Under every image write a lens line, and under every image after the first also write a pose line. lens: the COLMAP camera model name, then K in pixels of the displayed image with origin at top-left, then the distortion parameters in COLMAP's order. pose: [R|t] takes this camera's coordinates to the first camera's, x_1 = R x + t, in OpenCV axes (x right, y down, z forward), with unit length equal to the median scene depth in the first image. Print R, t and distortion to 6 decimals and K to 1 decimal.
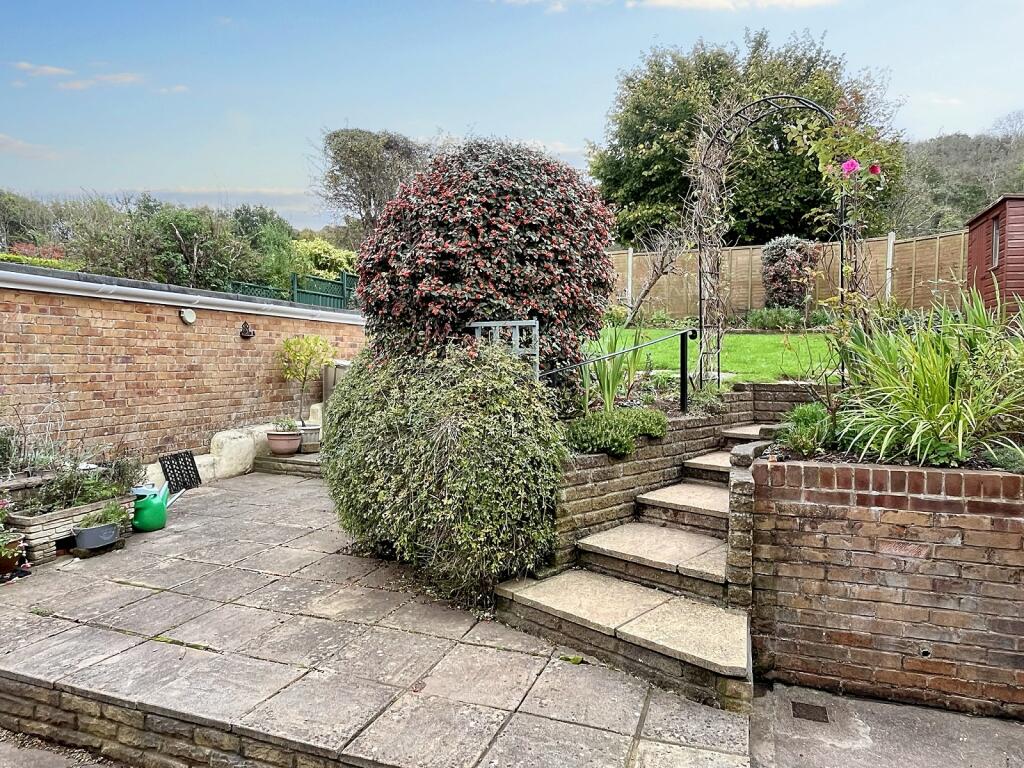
lens RADIAL K [[634.7, 0, 511.9], [0, 634.7, 387.5], [0, 0, 1]] dist [-0.000699, -0.000816]
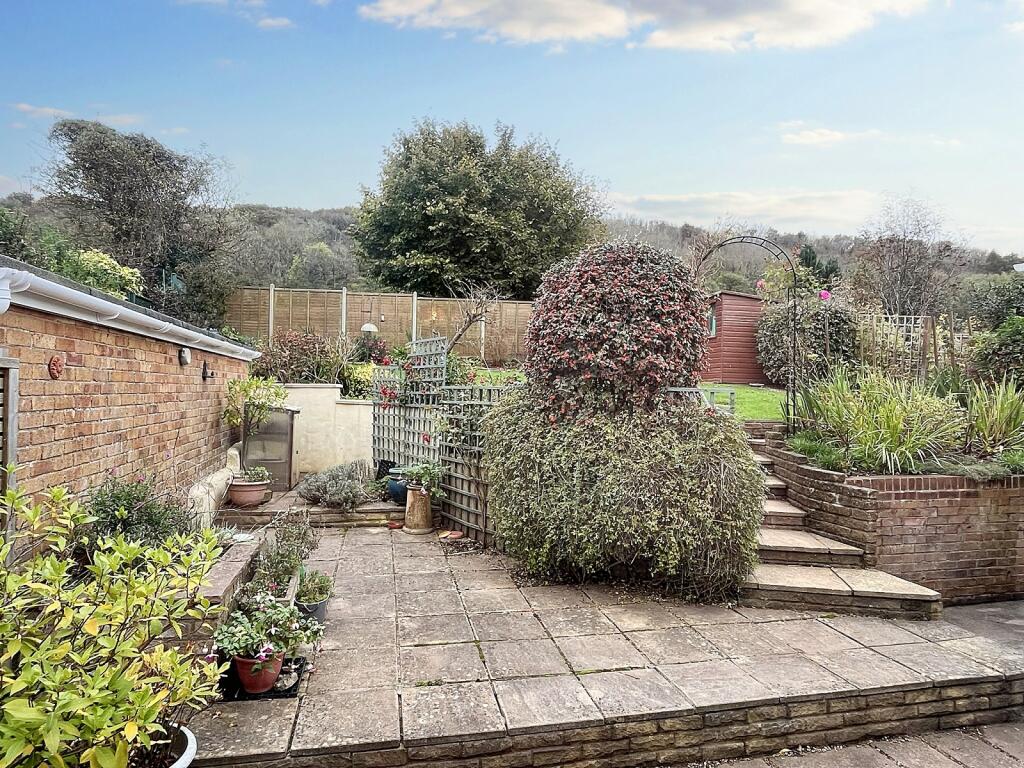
lens RADIAL K [[607.9, 0, 507.7], [0, 607.9, 385.2], [0, 0, 1]] dist [-0.003430, -0.003497]
pose [[0.848936, 0.012599, 0.528346, -1.239998], [0.010202, 0.999139, -0.040219, -0.072939], [-0.528397, 0.039533, 0.848076, 0.130164]]
